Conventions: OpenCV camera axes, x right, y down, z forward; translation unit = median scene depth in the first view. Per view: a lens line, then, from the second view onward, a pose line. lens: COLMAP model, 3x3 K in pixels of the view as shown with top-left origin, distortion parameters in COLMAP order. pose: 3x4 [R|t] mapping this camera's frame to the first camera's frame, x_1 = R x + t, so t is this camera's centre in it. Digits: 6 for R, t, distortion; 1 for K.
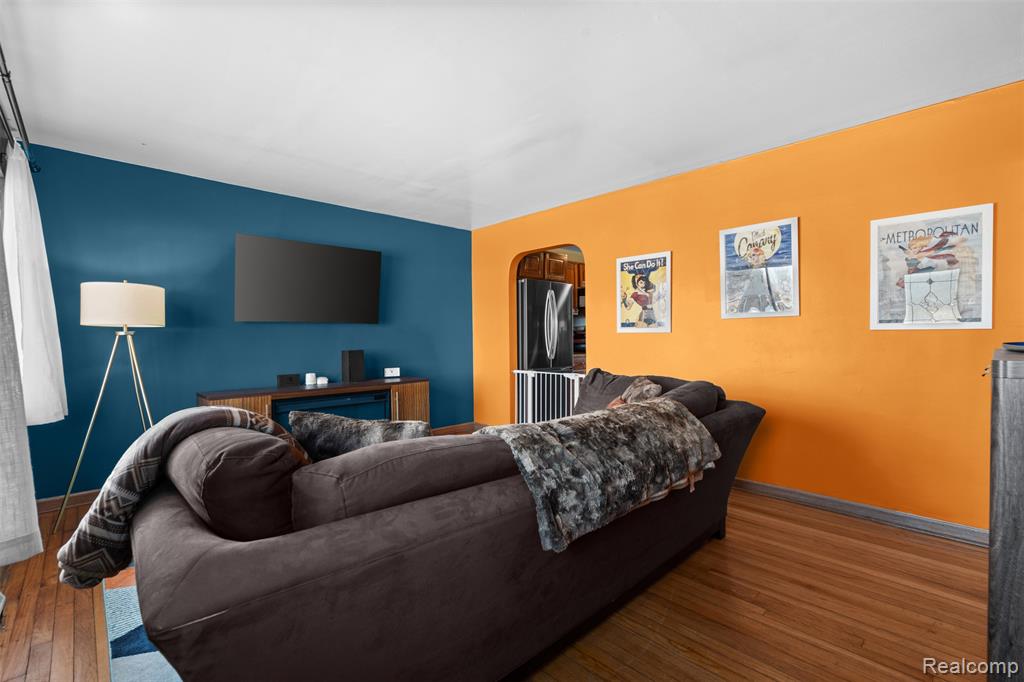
lens RADIAL K [[447.2, 0, 517.6], [0, 447.2, 337.0], [0, 0, 1]] dist [-0.003742, -0.004191]
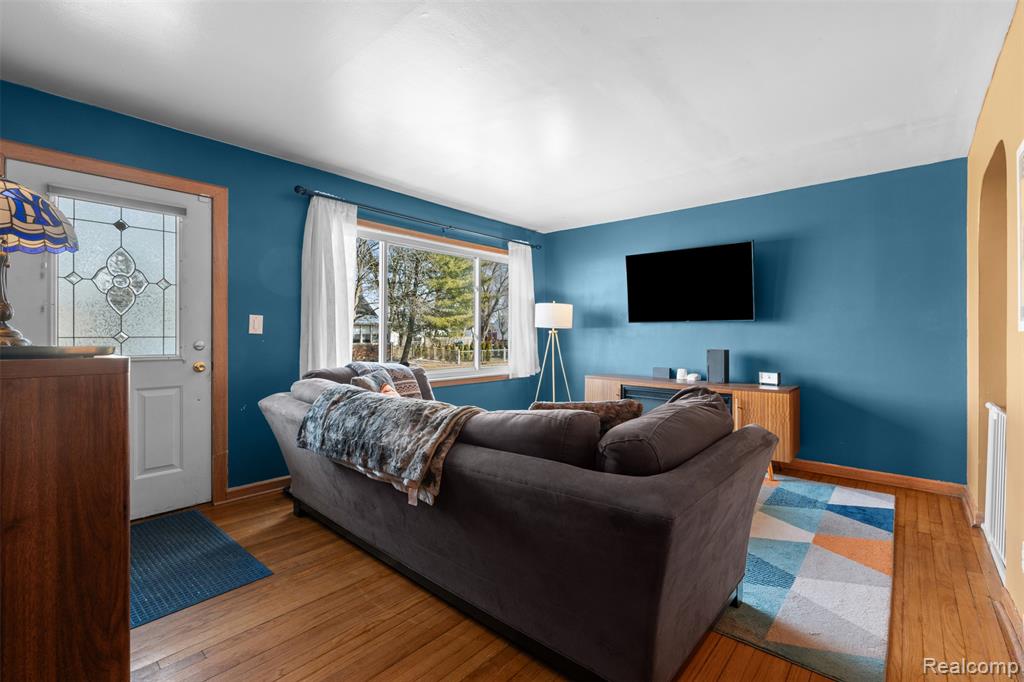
lens RADIAL K [[447.2, 0, 513.6], [0, 447.2, 338.6], [0, 0, 1]] dist [-0.003742, -0.004191]
pose [[0.080671, 0.012193, -0.996666, 0.792893], [-0.009364, 0.999890, 0.011475, -0.001252], [0.996697, 0.008407, 0.080776, 0.685538]]
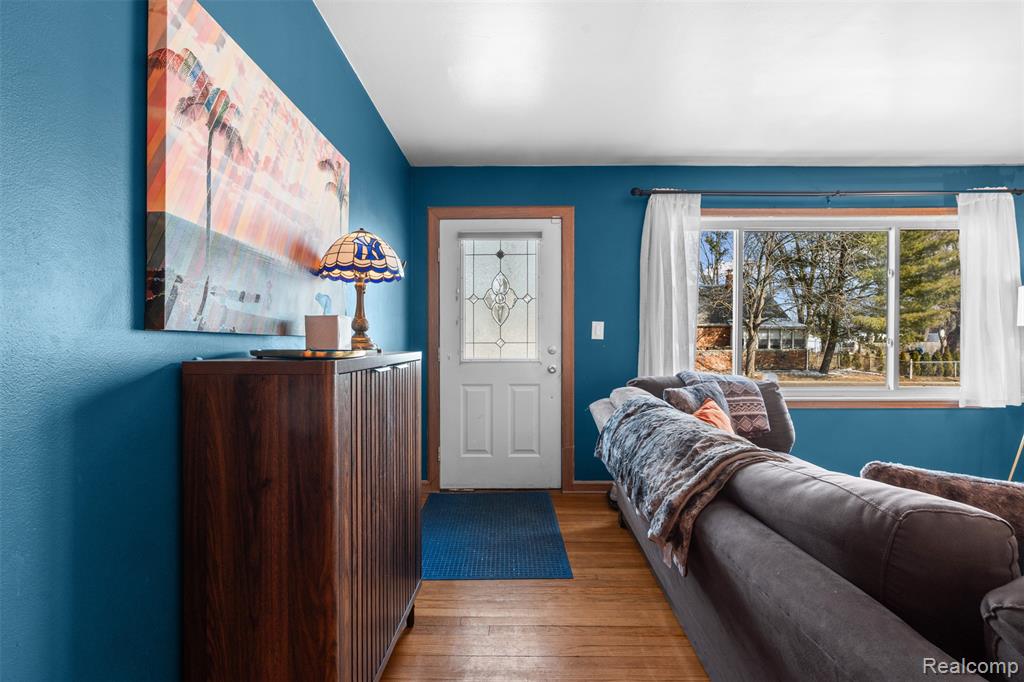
lens RADIAL K [[447.2, 0, 511.5], [0, 447.2, 345.5], [0, 0, 1]] dist [-0.003742, -0.004191]
pose [[-0.704684, 0.013883, -0.709385, 0.636431], [0.000220, 0.999813, 0.019349, -0.001448], [0.709521, 0.013479, -0.704556, 0.790477]]
